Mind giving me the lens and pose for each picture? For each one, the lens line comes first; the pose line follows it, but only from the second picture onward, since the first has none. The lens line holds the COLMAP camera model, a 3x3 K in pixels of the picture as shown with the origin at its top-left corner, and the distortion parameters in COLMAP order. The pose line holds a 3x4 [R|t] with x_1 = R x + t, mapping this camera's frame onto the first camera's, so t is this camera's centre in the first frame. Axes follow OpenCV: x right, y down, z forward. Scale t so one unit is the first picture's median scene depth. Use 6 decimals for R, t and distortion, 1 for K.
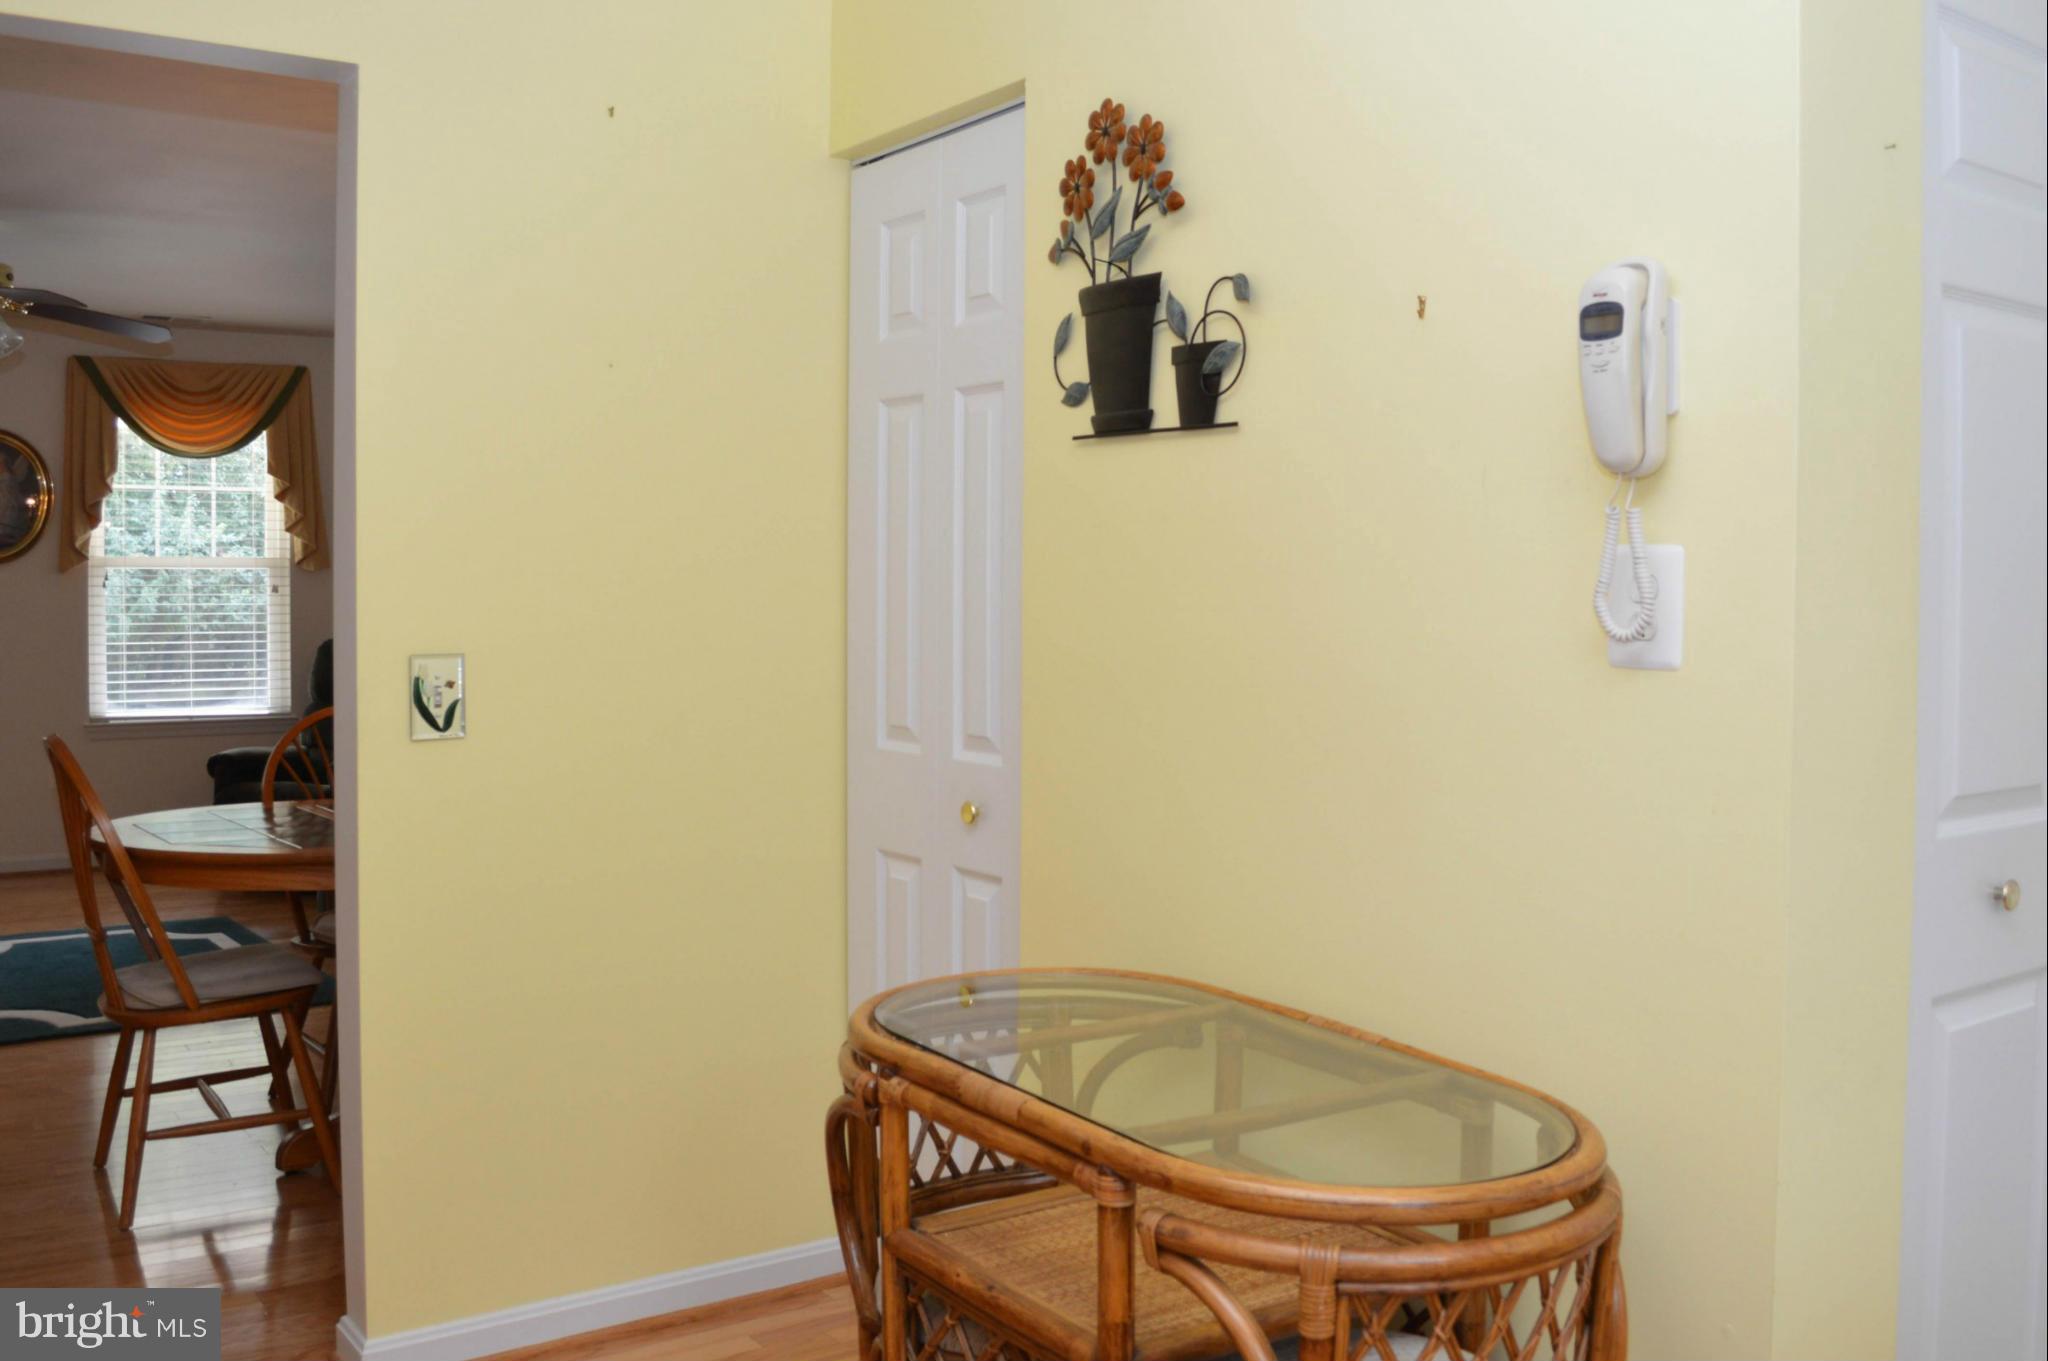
lens RADIAL K [[1699.8, 0, 1007.5], [0, 1699.8, 685.1], [0, 0, 1]] dist [-0.087673, 0.020905]
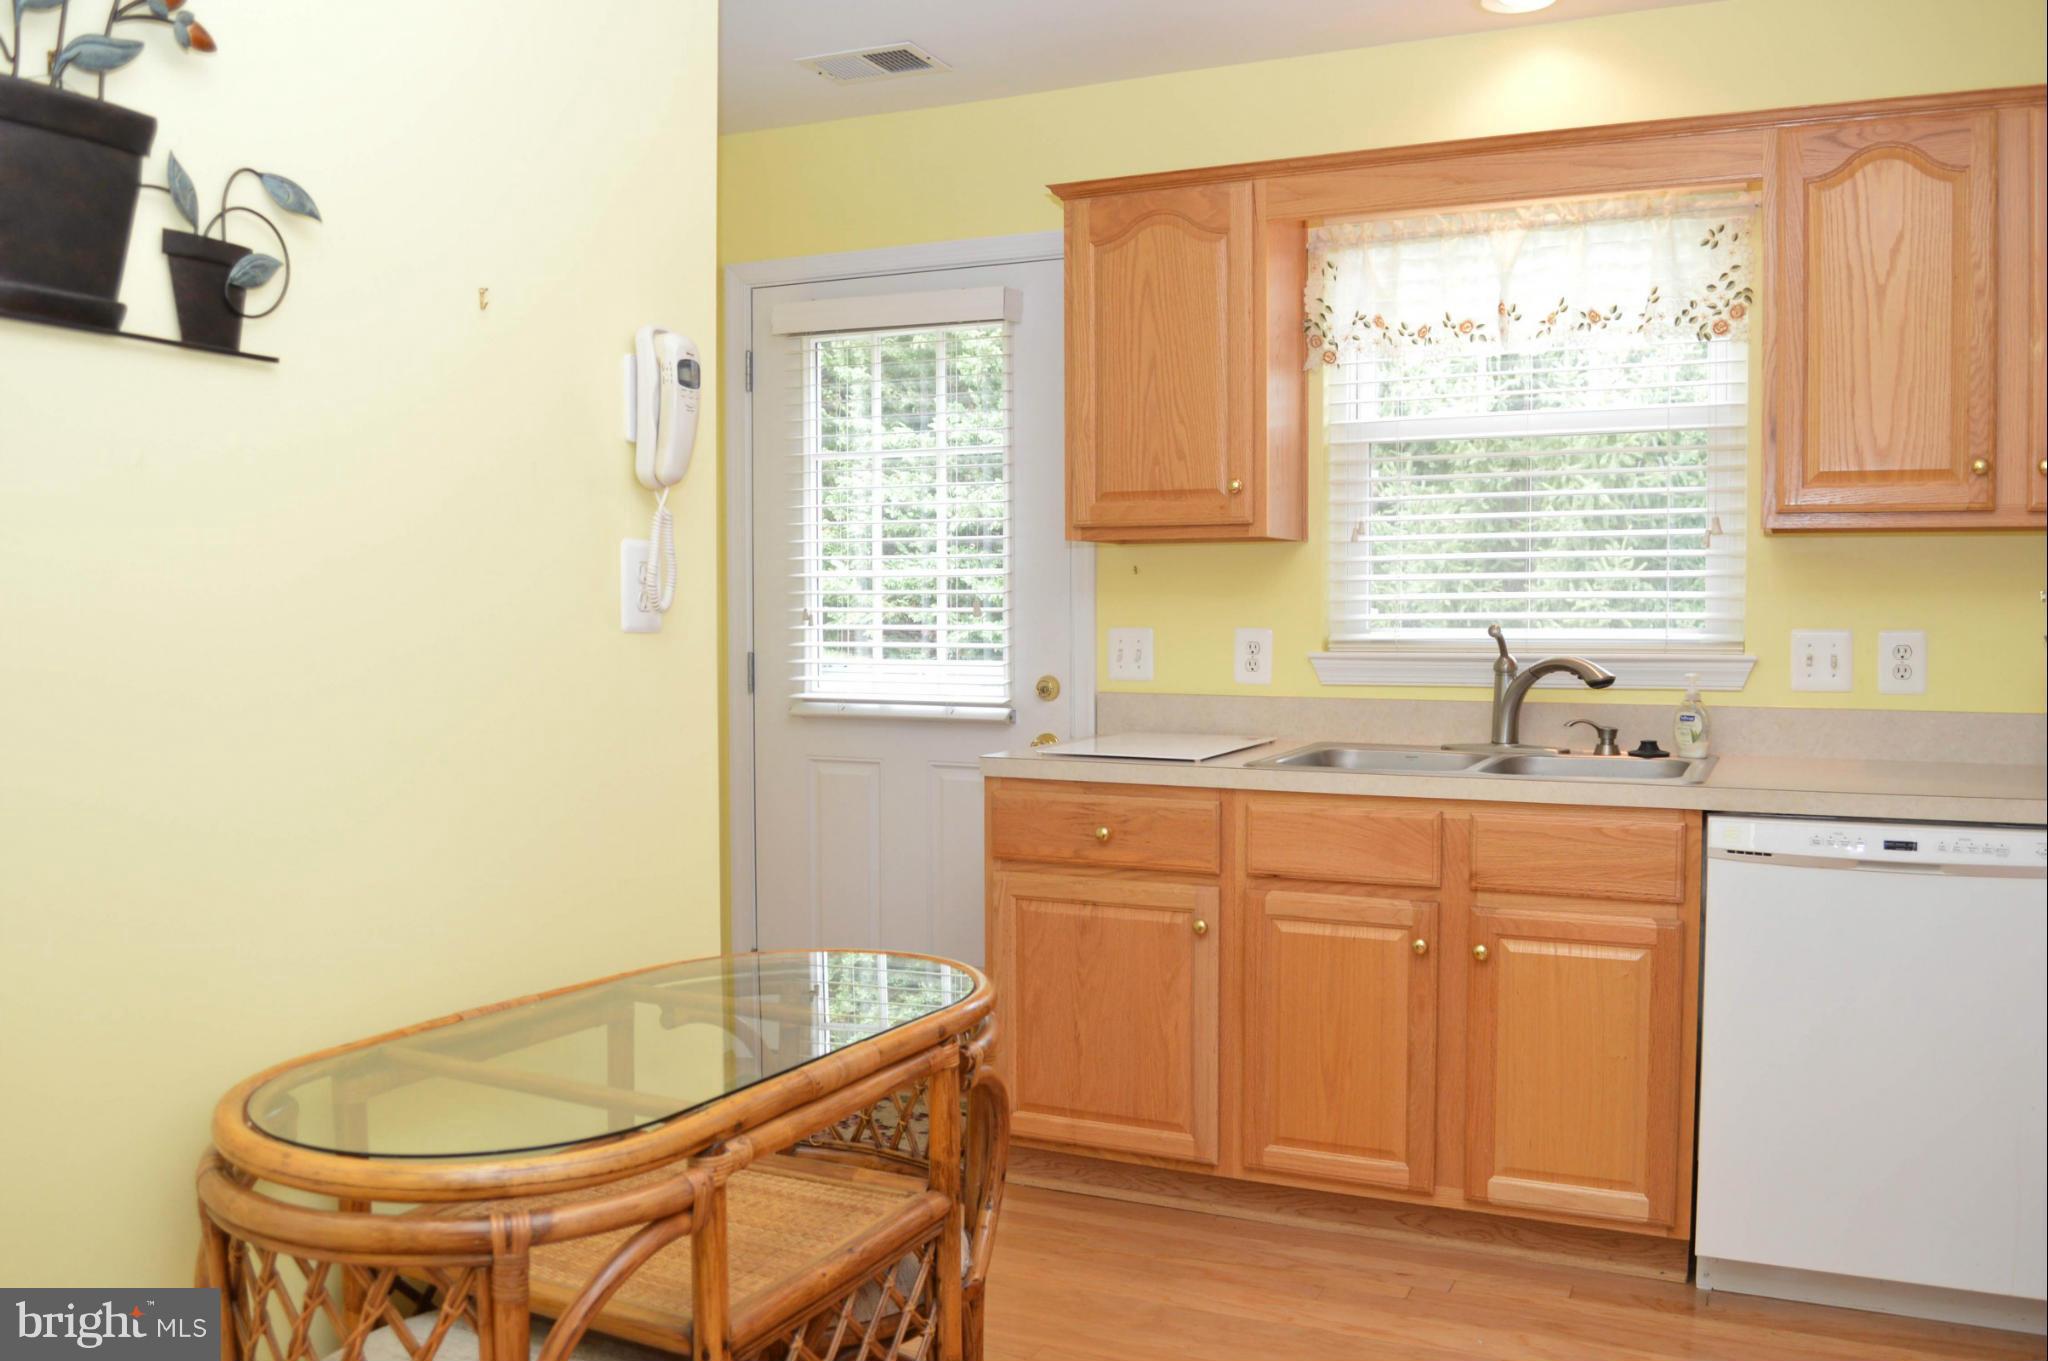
lens RADIAL K [[1699.8, 0, 1020.3], [0, 1699.8, 674.4], [0, 0, 1]] dist [-0.087673, 0.020905]
pose [[-0.500910, -0.036305, 0.864738, -0.715103], [0.054551, 0.995809, 0.073407, -0.042777], [-0.863779, 0.083942, -0.496830, 1.071043]]
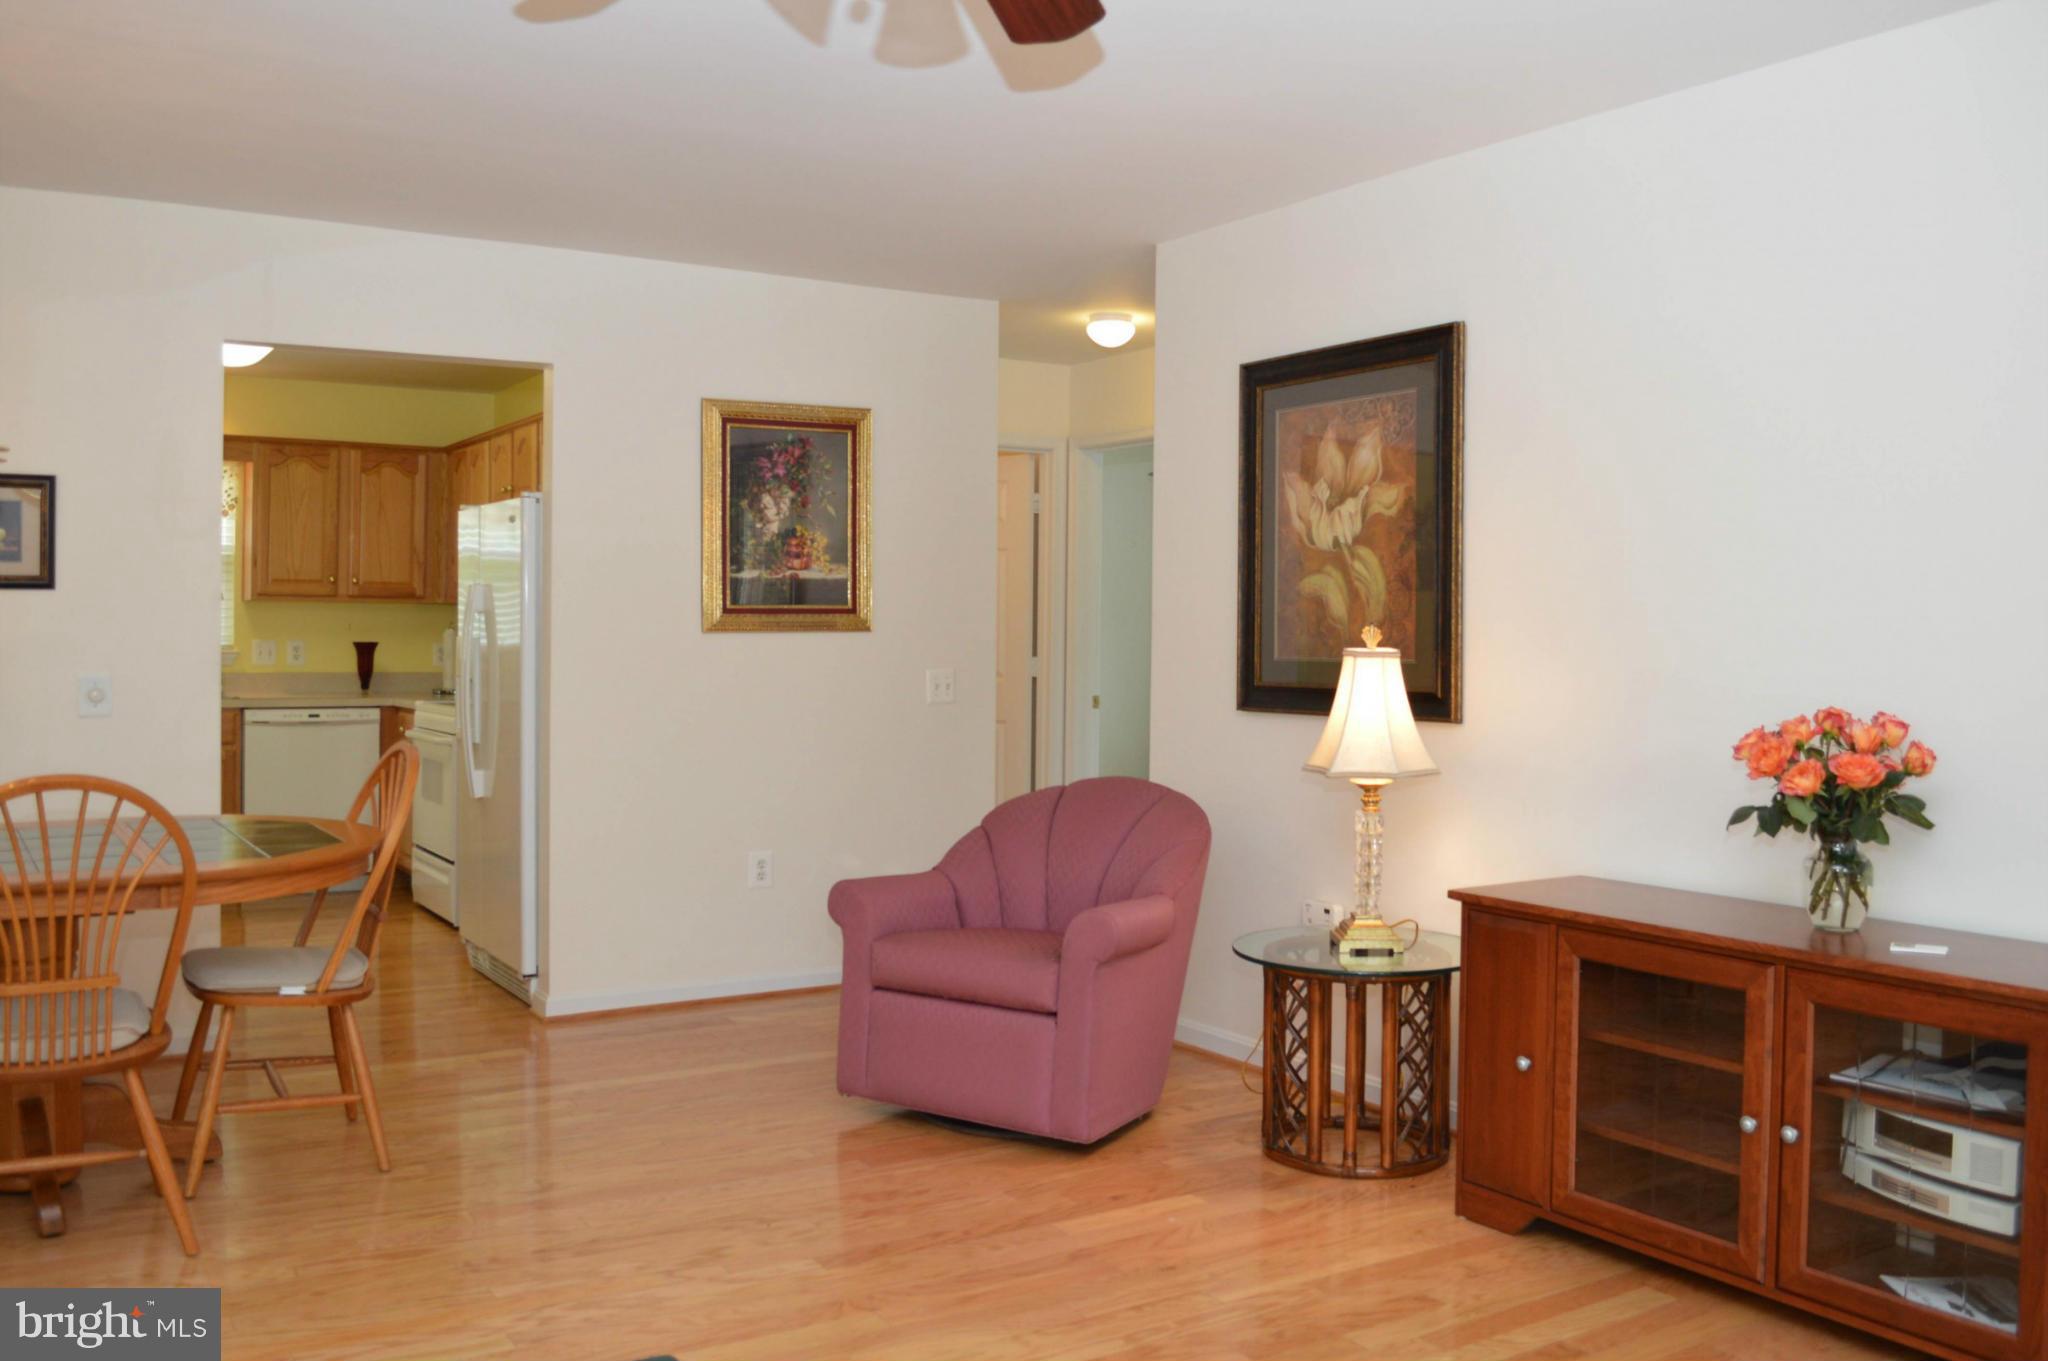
lens RADIAL K [[1699.8, 0, 1015.7], [0, 1699.8, 668.4], [0, 0, 1]] dist [-0.087673, 0.020905]
pose [[-0.999247, -0.015404, 0.035602, -1.546831], [-0.012585, 0.996867, 0.078094, -0.176978], [-0.036693, 0.077587, -0.996310, 3.269033]]
